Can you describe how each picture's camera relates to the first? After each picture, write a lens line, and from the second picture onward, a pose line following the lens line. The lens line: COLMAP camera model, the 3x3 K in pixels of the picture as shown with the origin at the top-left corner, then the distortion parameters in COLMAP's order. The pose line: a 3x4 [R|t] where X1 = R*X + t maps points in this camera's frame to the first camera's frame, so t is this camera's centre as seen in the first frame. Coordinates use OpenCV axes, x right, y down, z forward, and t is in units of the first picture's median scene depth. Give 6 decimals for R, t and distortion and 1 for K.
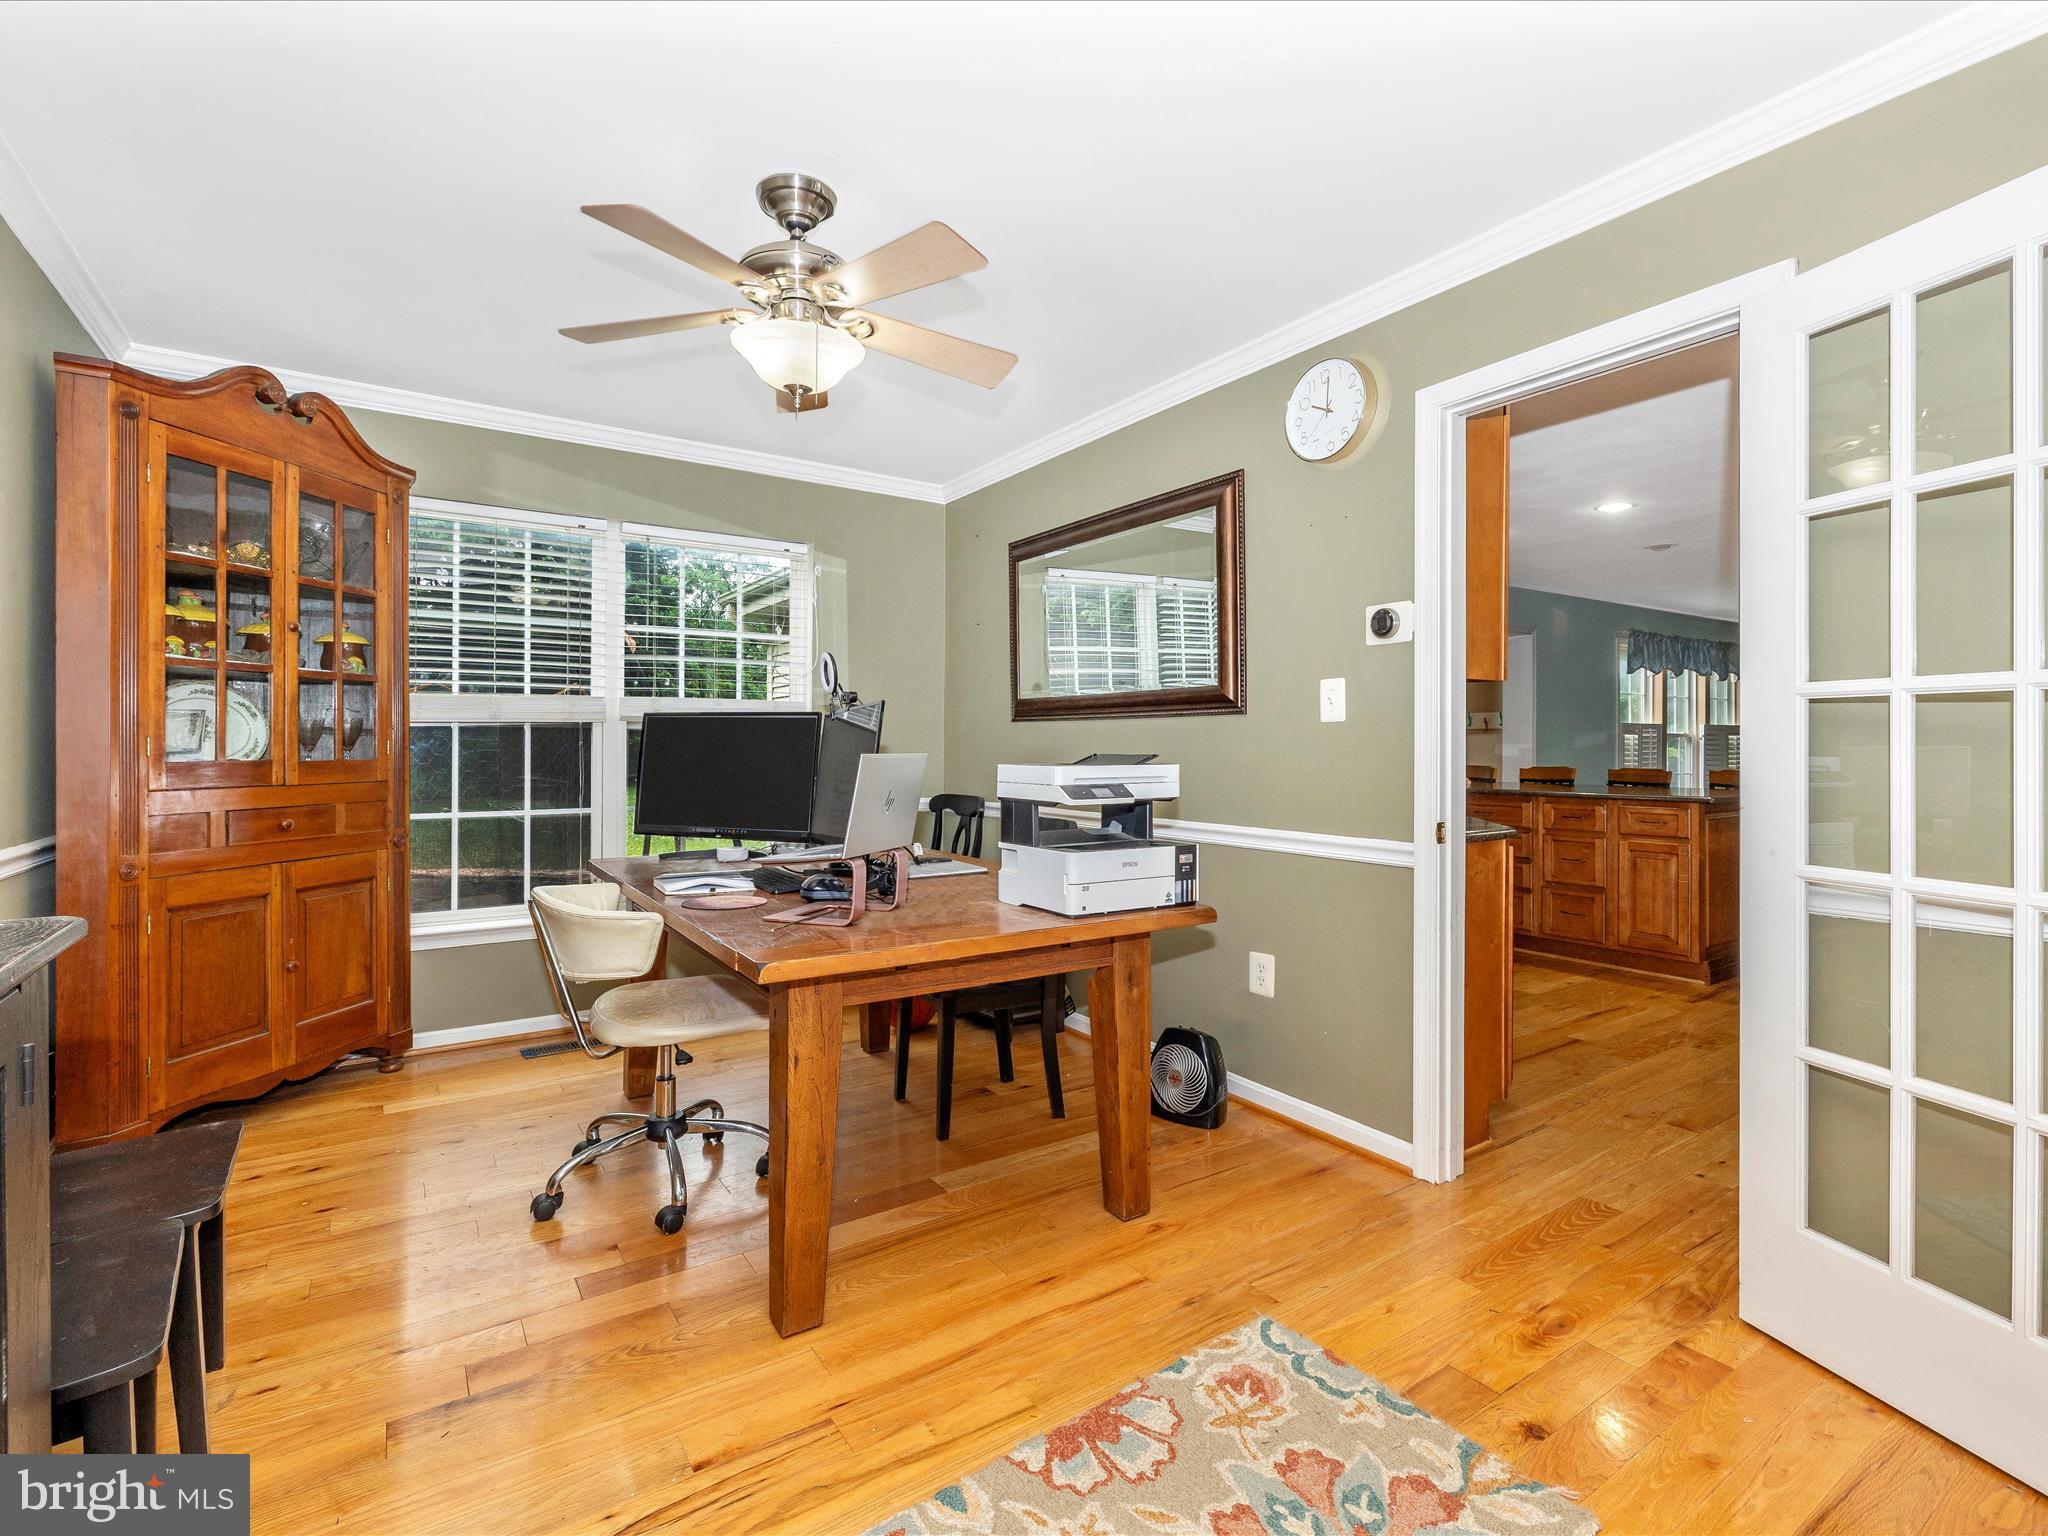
lens RADIAL K [[893.6, 0, 1024.0], [0, 893.6, 768.0], [0, 0, 1]] dist [-0.002540, 0.000546]
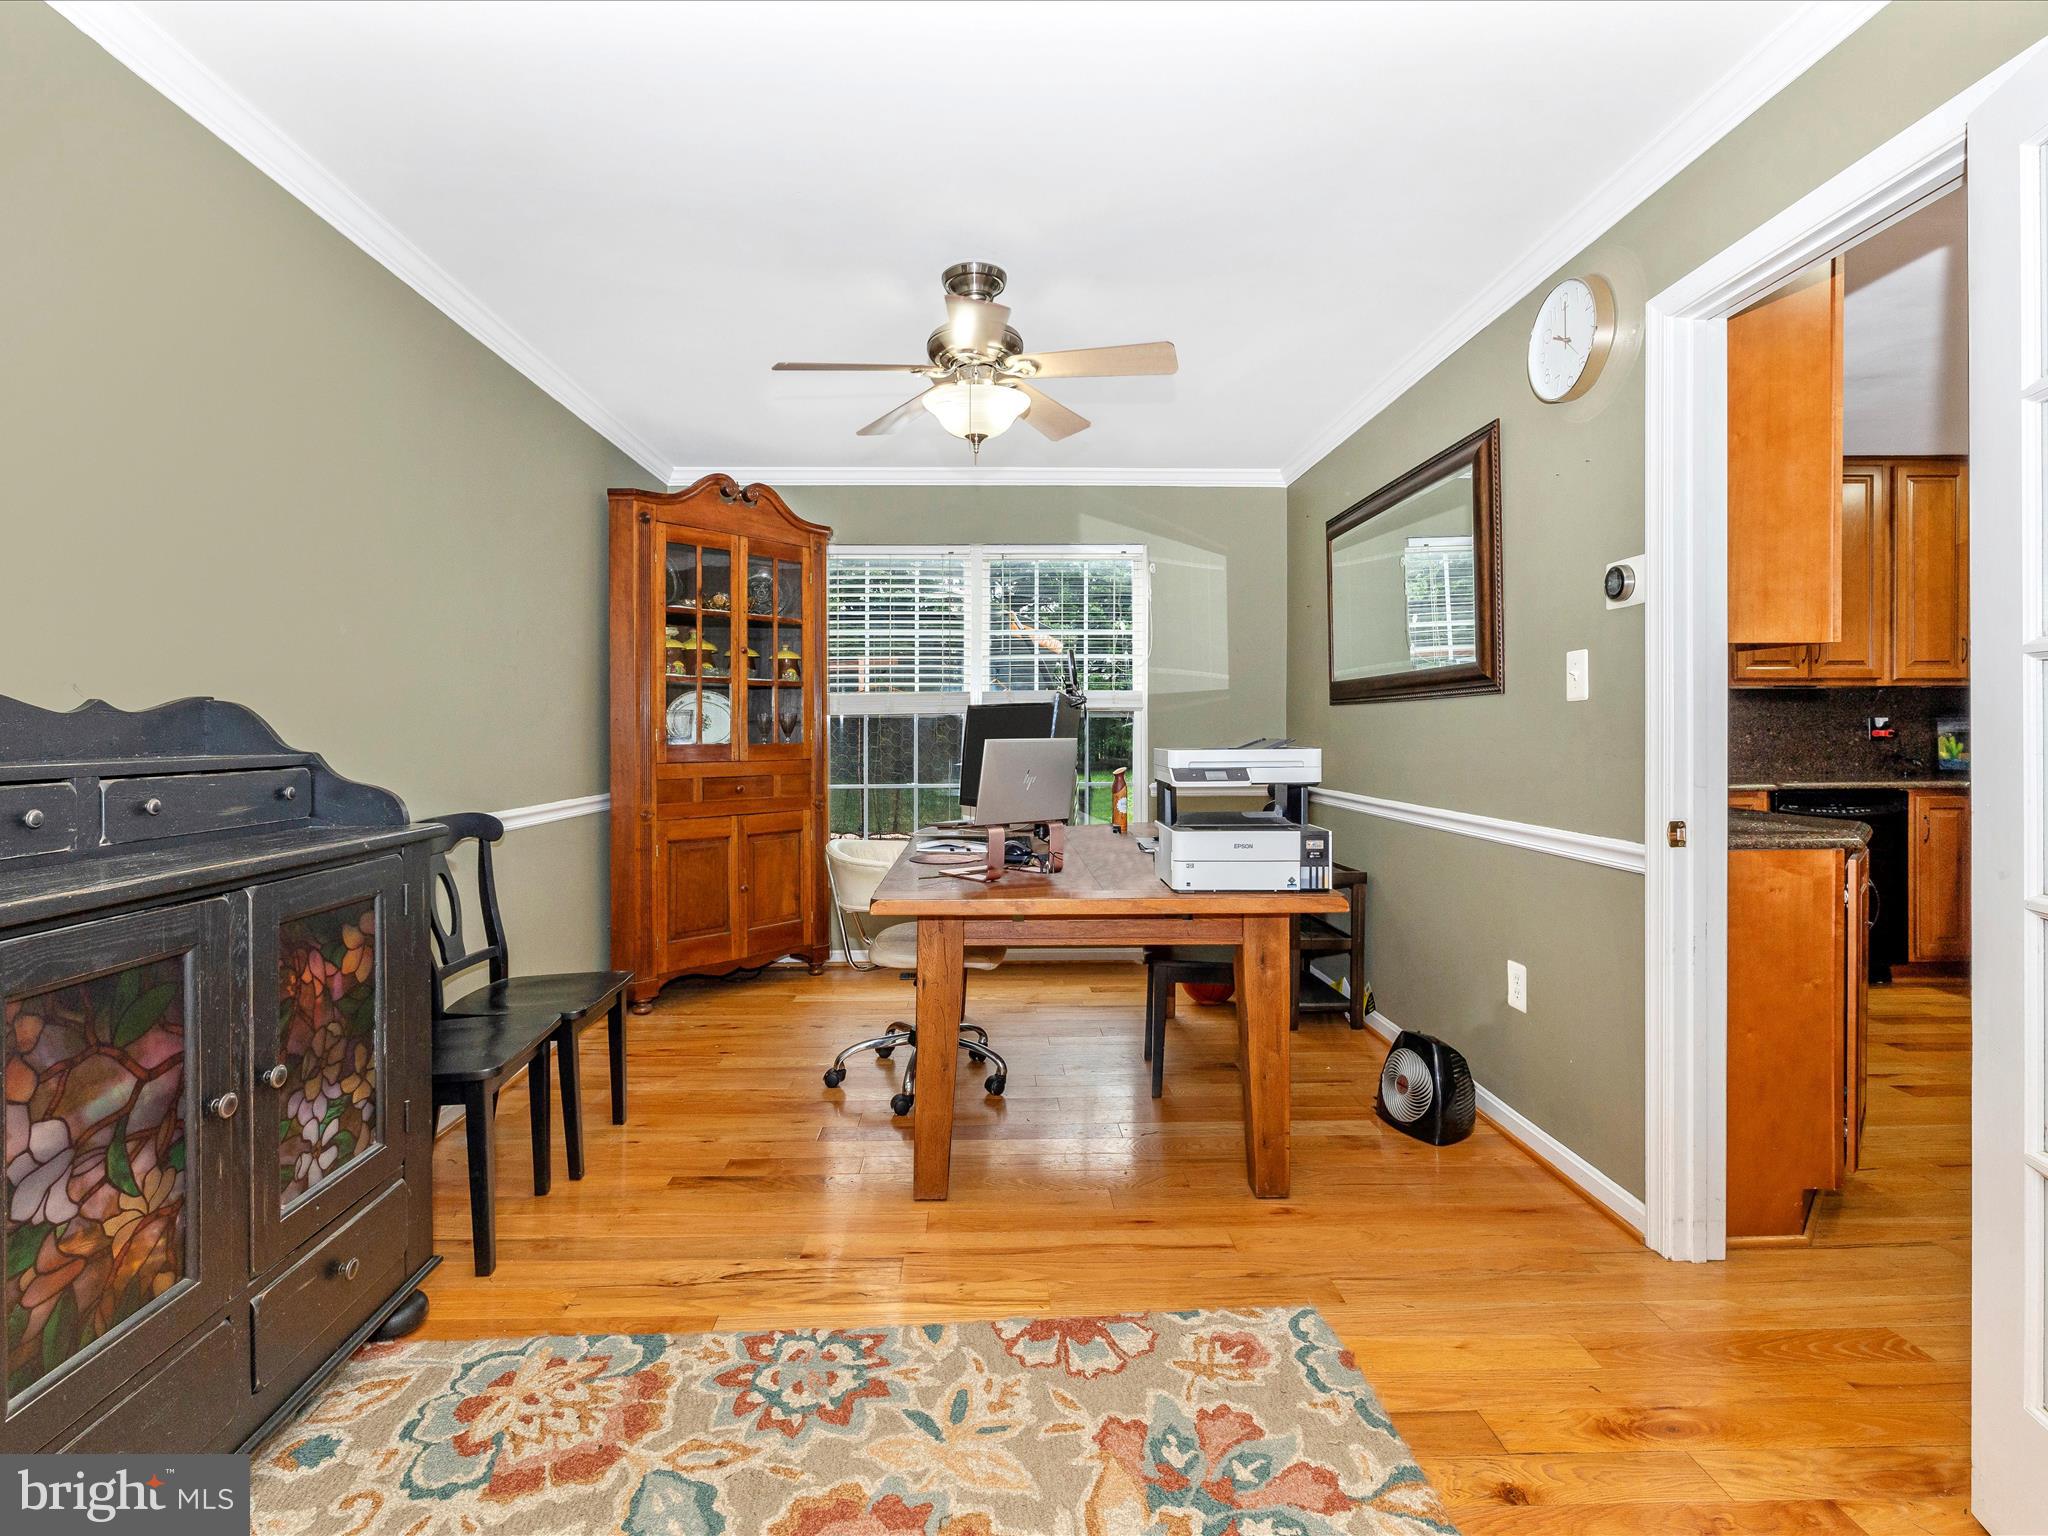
lens RADIAL K [[927.2, 0, 1078.0], [0, 927.2, 757.1], [0, 0, 1]] dist [-0.001283, 0.000254]
pose [[0.863856, 0.008444, -0.503668, 0.423345], [-0.006441, 0.999963, 0.005716, 0.000637], [0.503698, -0.001693, 0.863878, -0.013013]]
